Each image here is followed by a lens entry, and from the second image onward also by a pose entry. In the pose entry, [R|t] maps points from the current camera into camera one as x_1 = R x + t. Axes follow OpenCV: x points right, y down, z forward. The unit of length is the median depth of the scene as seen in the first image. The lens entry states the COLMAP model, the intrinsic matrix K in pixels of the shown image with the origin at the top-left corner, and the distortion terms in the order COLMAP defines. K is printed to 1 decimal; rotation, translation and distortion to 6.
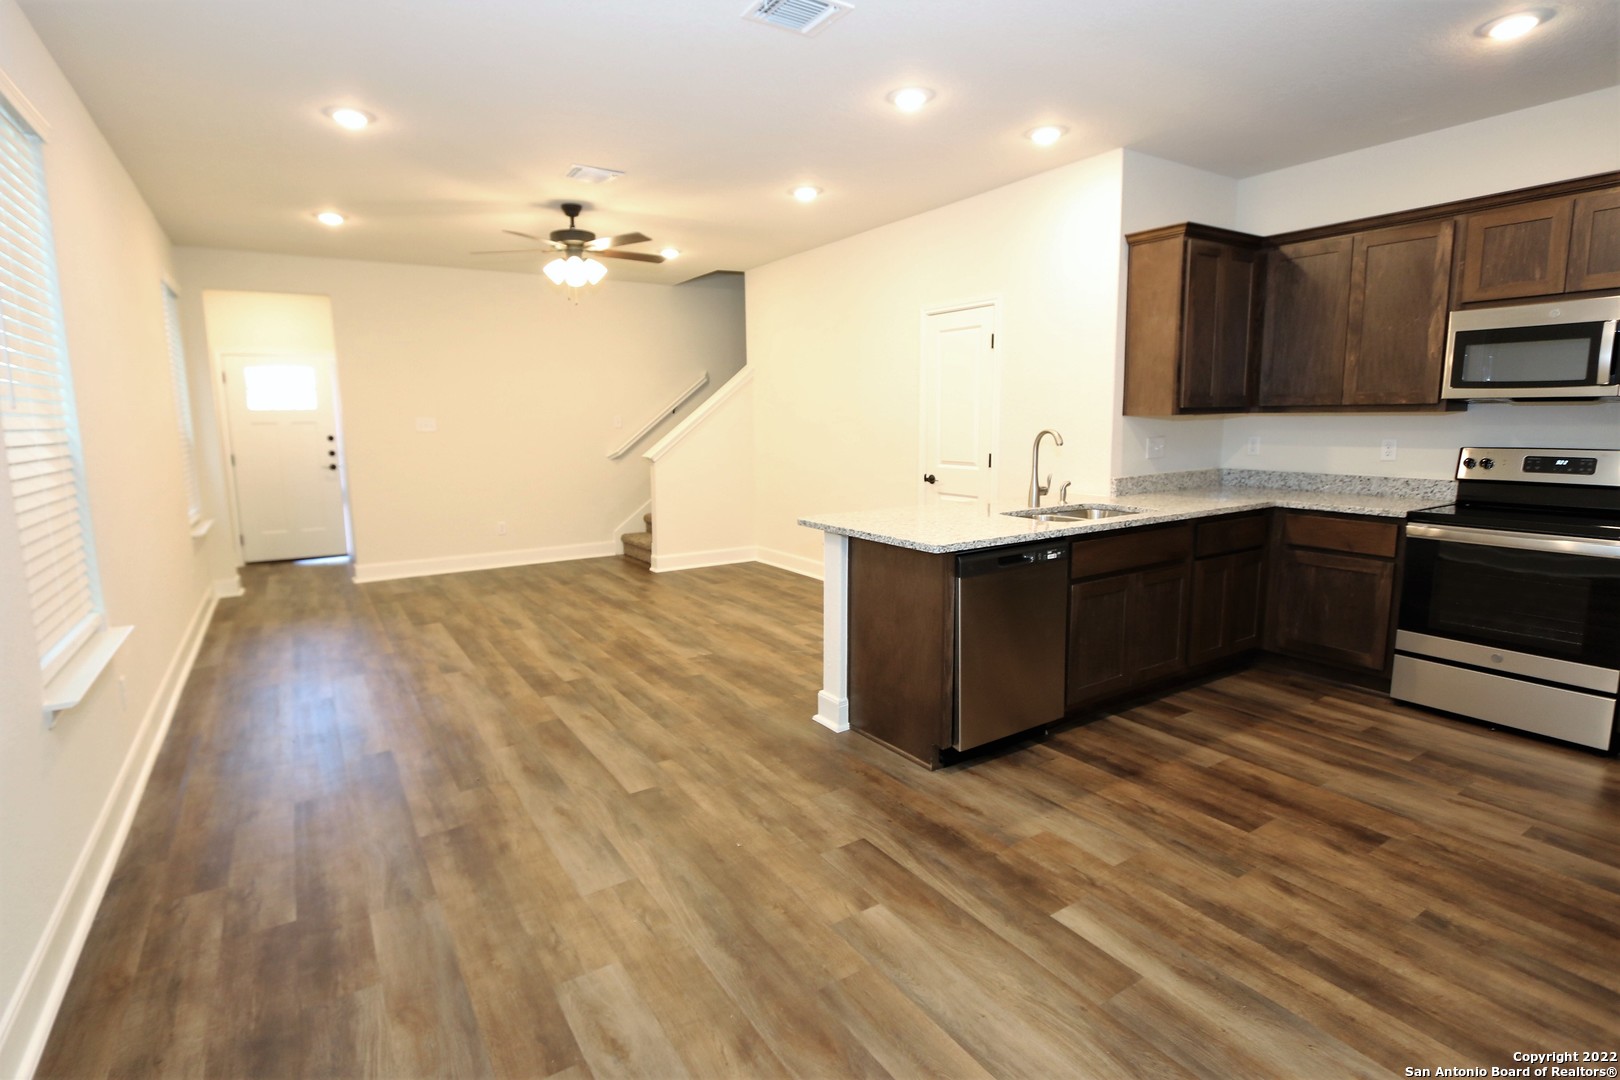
lens RADIAL K [[804.5, 0, 810.0], [0, 804.5, 540.0], [0, 0, 1]] dist [-0.014616, 0.000201]
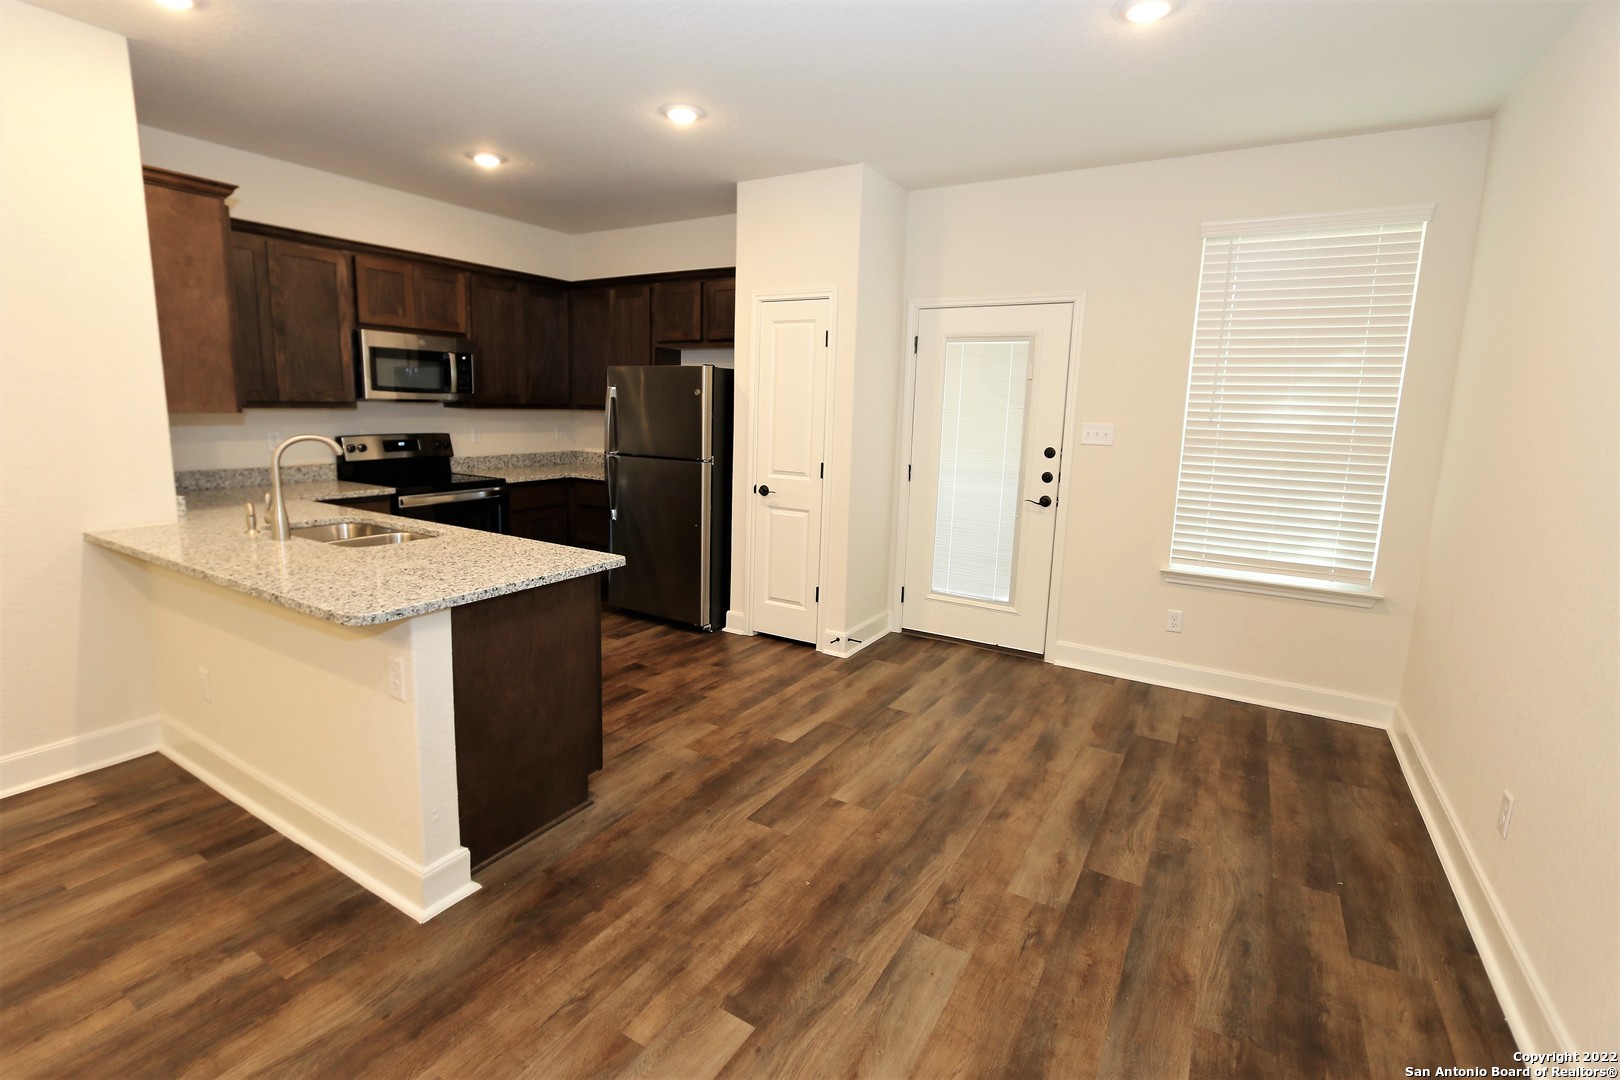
lens RADIAL K [[741.7, 0, 777.7], [0, 741.7, 526.4], [0, 0, 1]] dist [-0.013837, 0.000446]
pose [[-0.418198, -0.147742, 0.896260, -0.827740], [0.118599, 0.969357, 0.215130, -0.230286], [-0.900580, 0.196263, -0.387861, 1.343990]]
